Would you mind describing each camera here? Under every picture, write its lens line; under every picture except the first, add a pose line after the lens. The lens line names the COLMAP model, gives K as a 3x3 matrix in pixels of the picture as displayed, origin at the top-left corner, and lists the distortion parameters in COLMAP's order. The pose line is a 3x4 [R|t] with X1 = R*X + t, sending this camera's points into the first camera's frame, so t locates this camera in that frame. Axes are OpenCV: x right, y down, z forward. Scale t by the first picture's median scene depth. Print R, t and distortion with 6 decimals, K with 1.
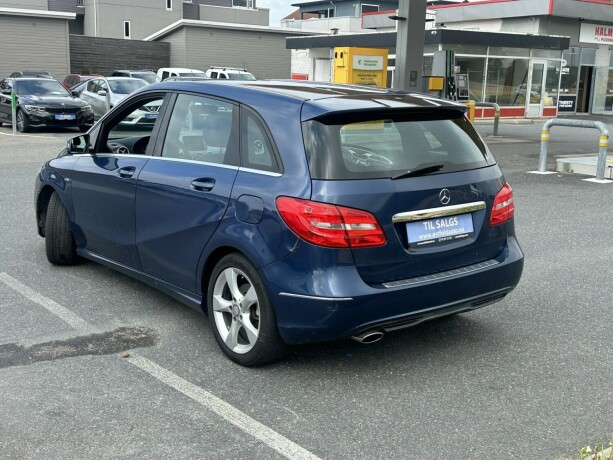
lens RADIAL K [[743.3, 0, 306.5], [0, 743.3, 230.0], [0, 0, 1]] dist [0.107401, -0.021192]
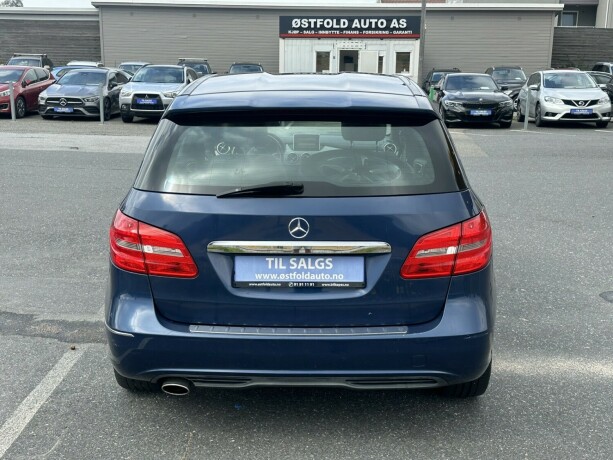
lens RADIAL K [[743.3, 0, 306.5], [0, 743.3, 230.0], [0, 0, 1]] dist [0.107401, -0.021192]
pose [[0.761704, 0.119166, -0.636872, 0.627904], [-0.114535, 0.992226, 0.048672, -0.075329], [0.637721, 0.035871, 0.769432, 0.413925]]
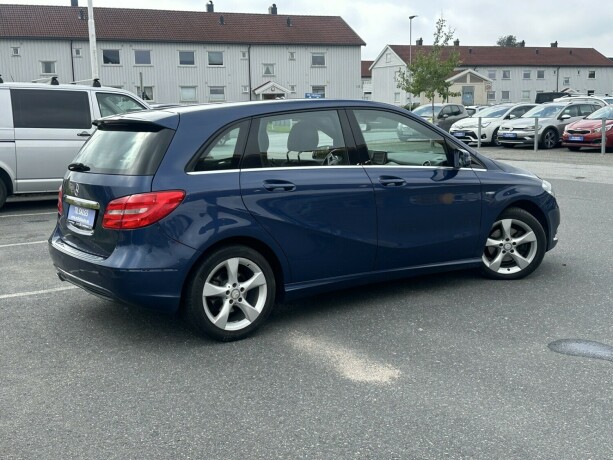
lens RADIAL K [[743.3, 0, 306.5], [0, 743.3, 230.0], [0, 0, 1]] dist [0.107401, -0.021192]
pose [[-0.075622, 0.133583, -0.988148, 1.339319], [-0.177412, 0.973372, 0.145163, -0.217204], [0.981227, 0.186287, -0.049909, 1.376838]]
